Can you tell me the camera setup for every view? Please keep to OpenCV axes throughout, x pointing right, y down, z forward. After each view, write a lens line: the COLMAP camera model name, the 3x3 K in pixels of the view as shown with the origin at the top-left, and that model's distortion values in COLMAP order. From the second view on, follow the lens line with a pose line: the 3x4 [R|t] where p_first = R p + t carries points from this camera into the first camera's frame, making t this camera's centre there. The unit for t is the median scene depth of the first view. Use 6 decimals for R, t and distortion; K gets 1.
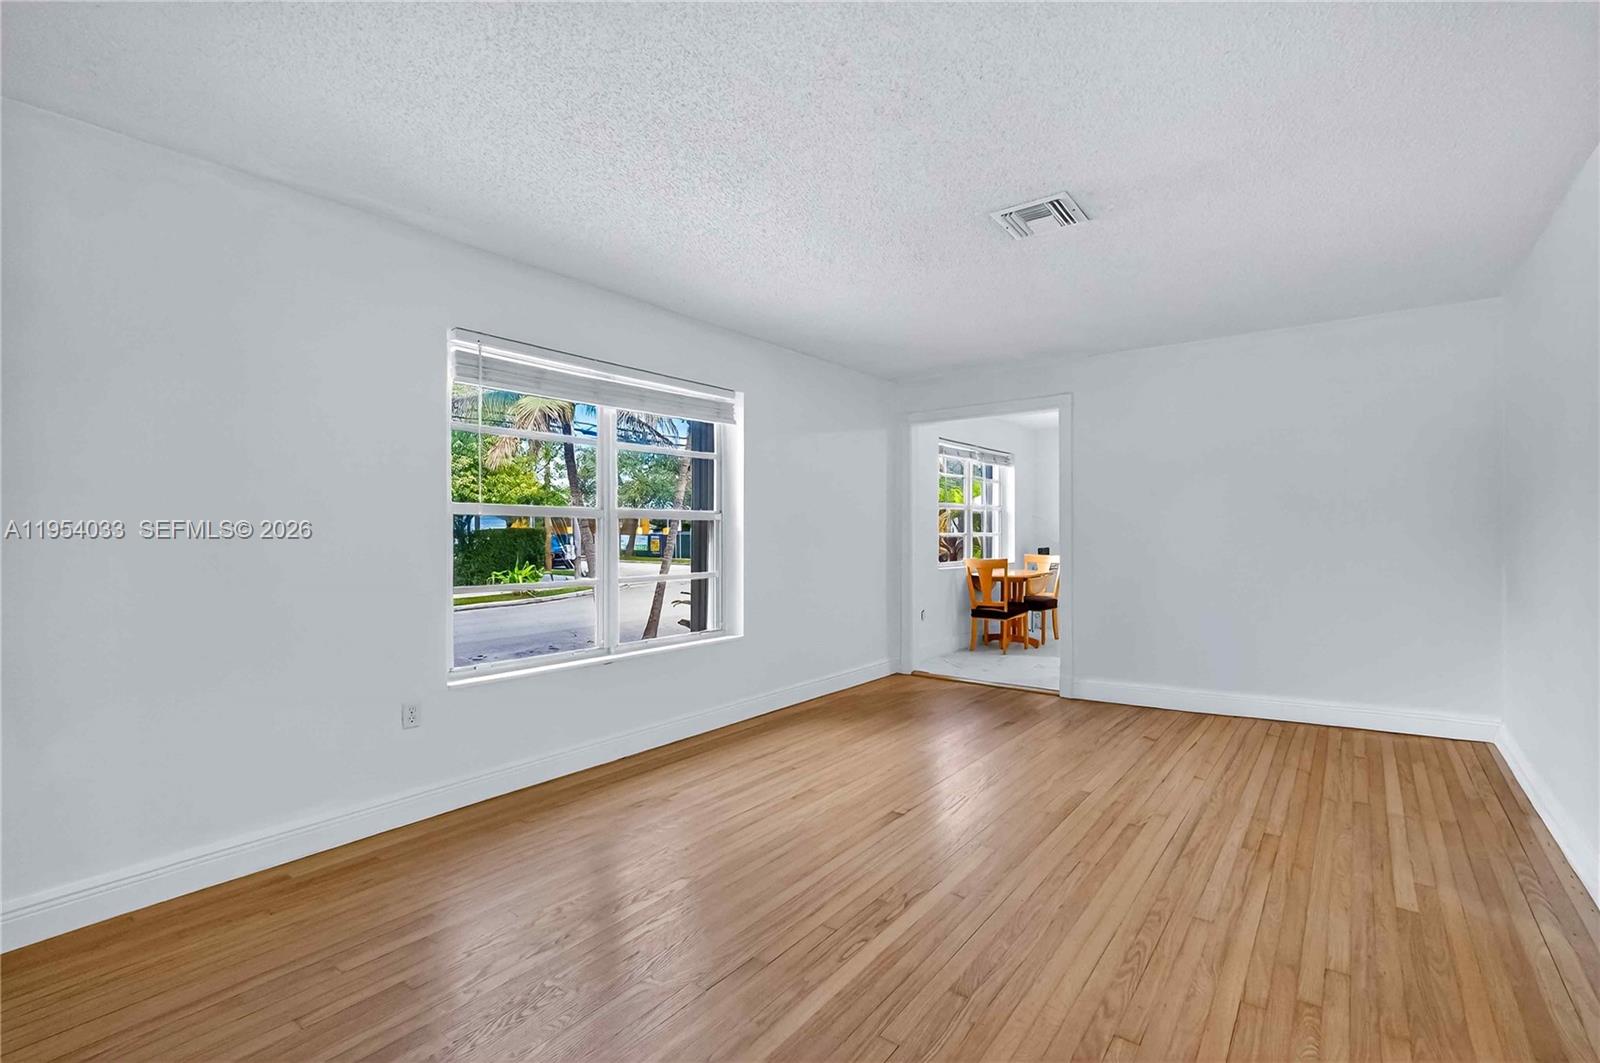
lens RADIAL K [[730.1, 0, 800.0], [0, 730.1, 531.5], [0, 0, 1]] dist [0.000820, 0.000325]
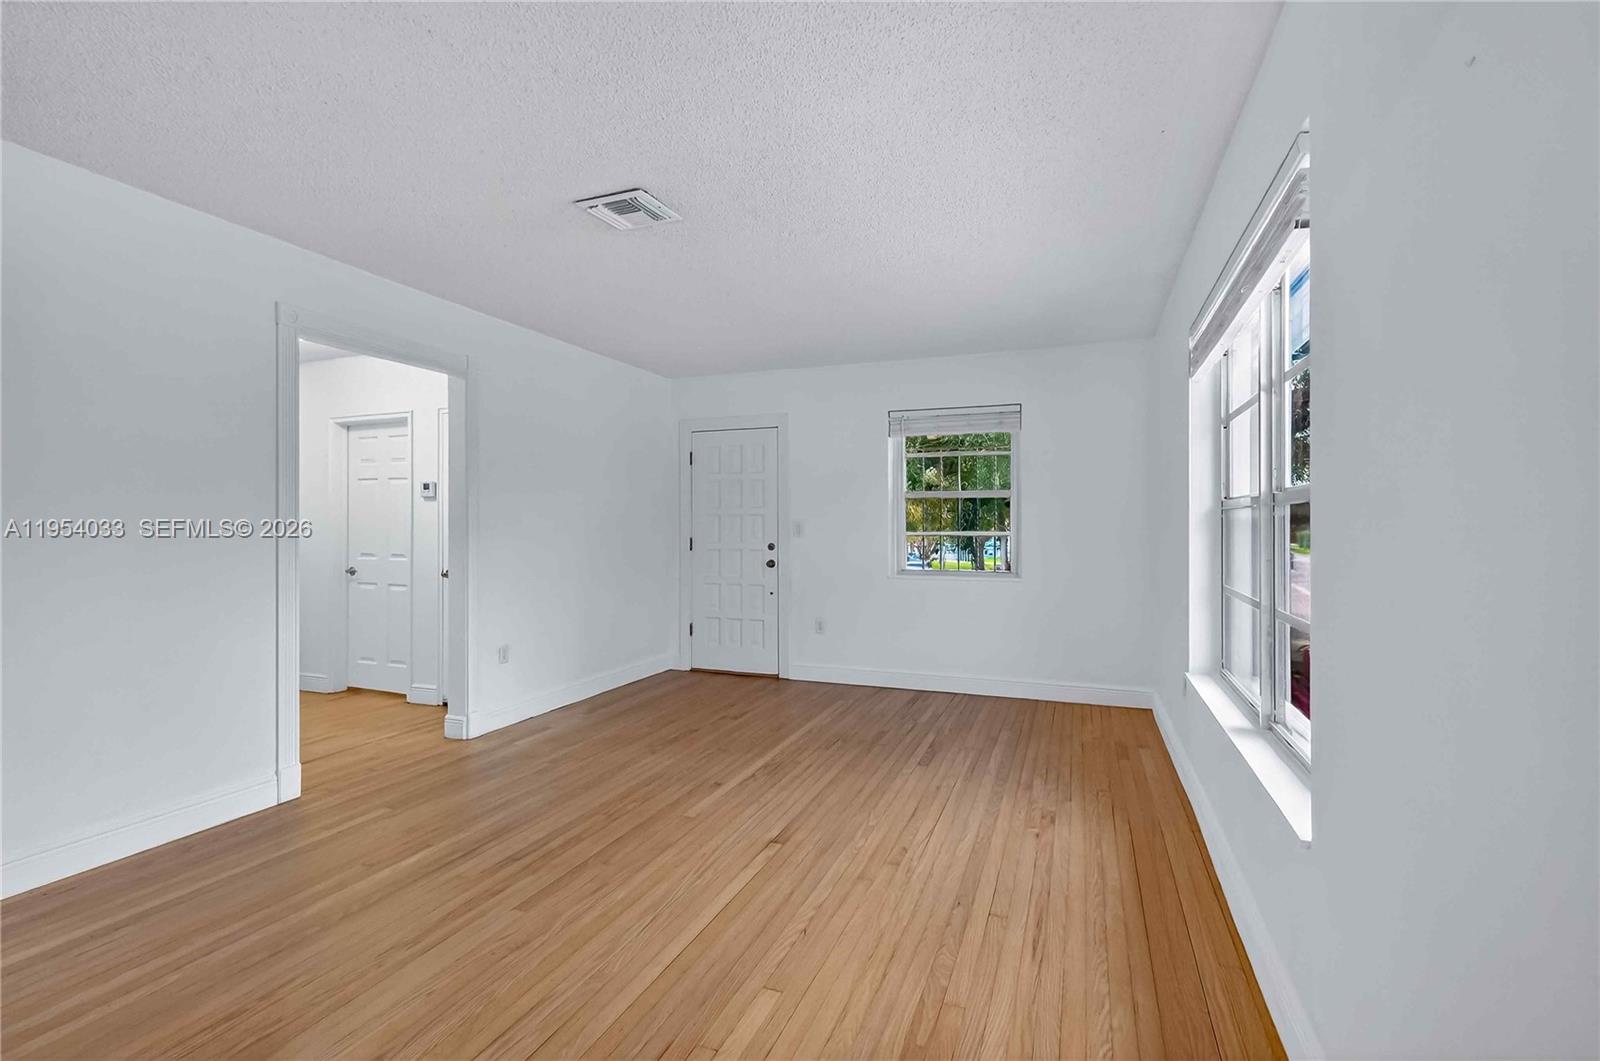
lens RADIAL K [[730.1, 0, 800.0], [0, 730.1, 530.5], [0, 0, 1]] dist [0.000820, 0.000325]
pose [[-0.961772, 0.000707, -0.273850, 0.413505], [0.000201, 0.999998, 0.001873, 0.001697], [0.273850, 0.001747, -0.961771, 2.194332]]
